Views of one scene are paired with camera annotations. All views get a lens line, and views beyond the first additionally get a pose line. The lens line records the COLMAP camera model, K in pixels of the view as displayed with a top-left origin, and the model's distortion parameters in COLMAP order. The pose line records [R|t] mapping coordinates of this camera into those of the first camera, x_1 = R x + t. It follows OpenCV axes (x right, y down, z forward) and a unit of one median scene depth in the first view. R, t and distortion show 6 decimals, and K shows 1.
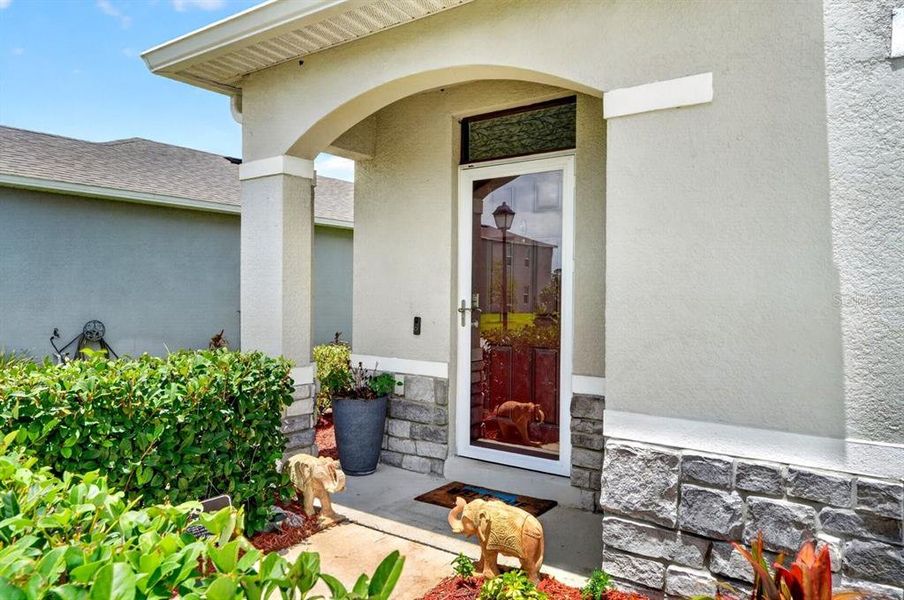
lens RADIAL K [[639.6, 0, 451.9], [0, 639.6, 296.1], [0, 0, 1]] dist [-0.006382, -0.003012]
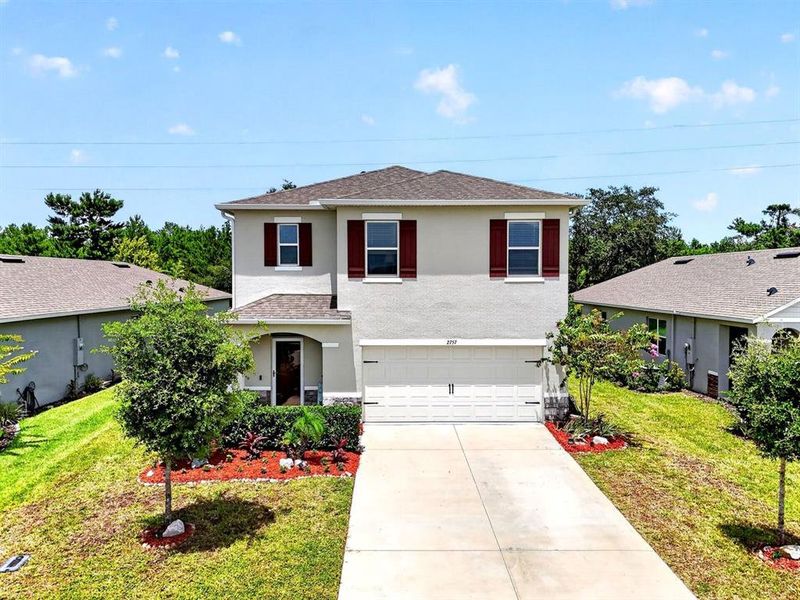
lens RADIAL K [[590.0, 0, 400.0], [0, 590.0, 300.0], [0, 0, 1]] dist [0.067857, -0.003877]
pose [[0.809453, -0.030547, 0.586390, -2.847914], [0.013325, 0.999344, 0.033665, -1.037854], [-0.587034, -0.019437, 0.809329, -4.665613]]
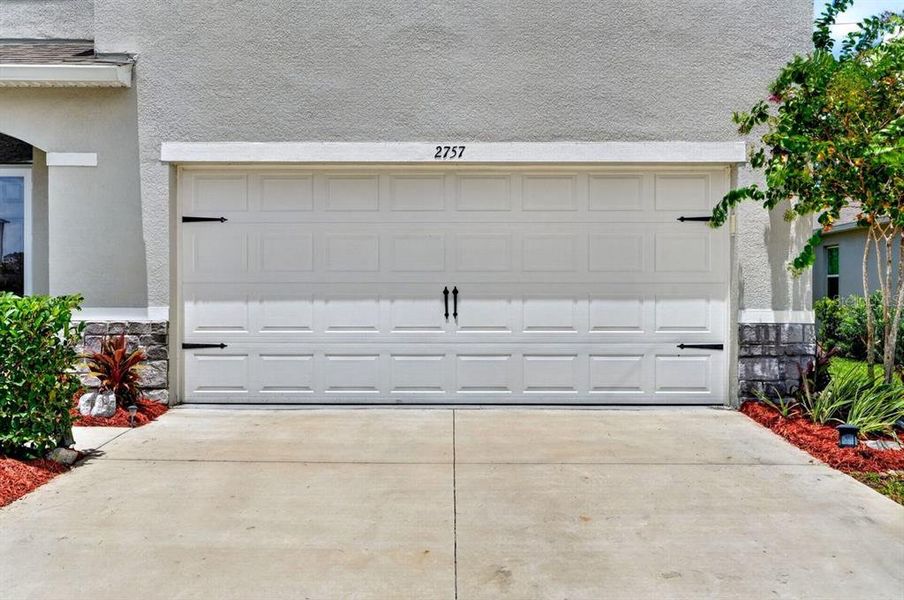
lens RADIAL K [[947.7, 0, 436.3], [0, 947.7, 296.4], [0, 0, 1]] dist [-0.000378, -0.010687]
pose [[0.825551, -0.016484, 0.564086, -0.503795], [0.009667, 0.999840, 0.015070, 0.117865], [-0.564244, -0.006988, 0.825578, -2.463578]]
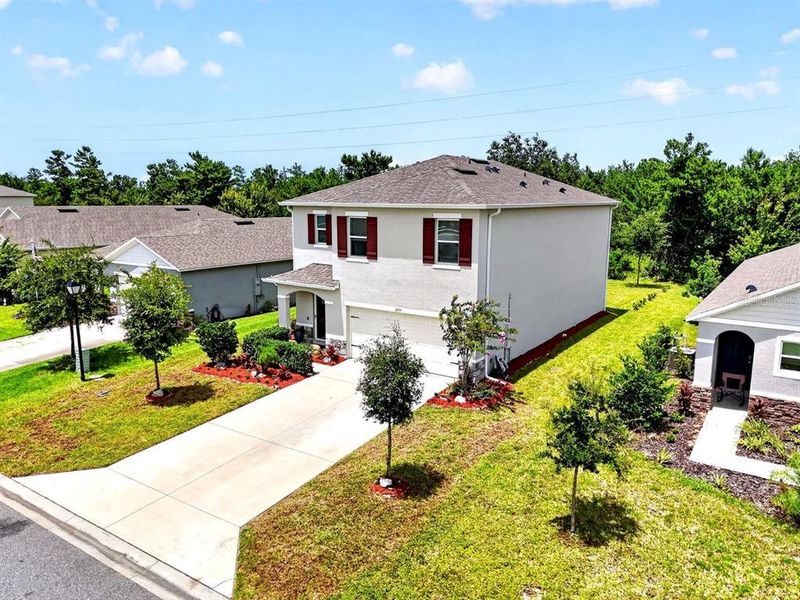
lens RADIAL K [[590.0, 0, 400.0], [0, 590.0, 300.0], [0, 0, 1]] dist [0.067857, -0.003877]
pose [[0.999624, -0.007966, 0.026256, 1.238957], [0.003668, 0.987134, 0.159854, -1.878698], [-0.027192, -0.159698, 0.986791, -8.285053]]
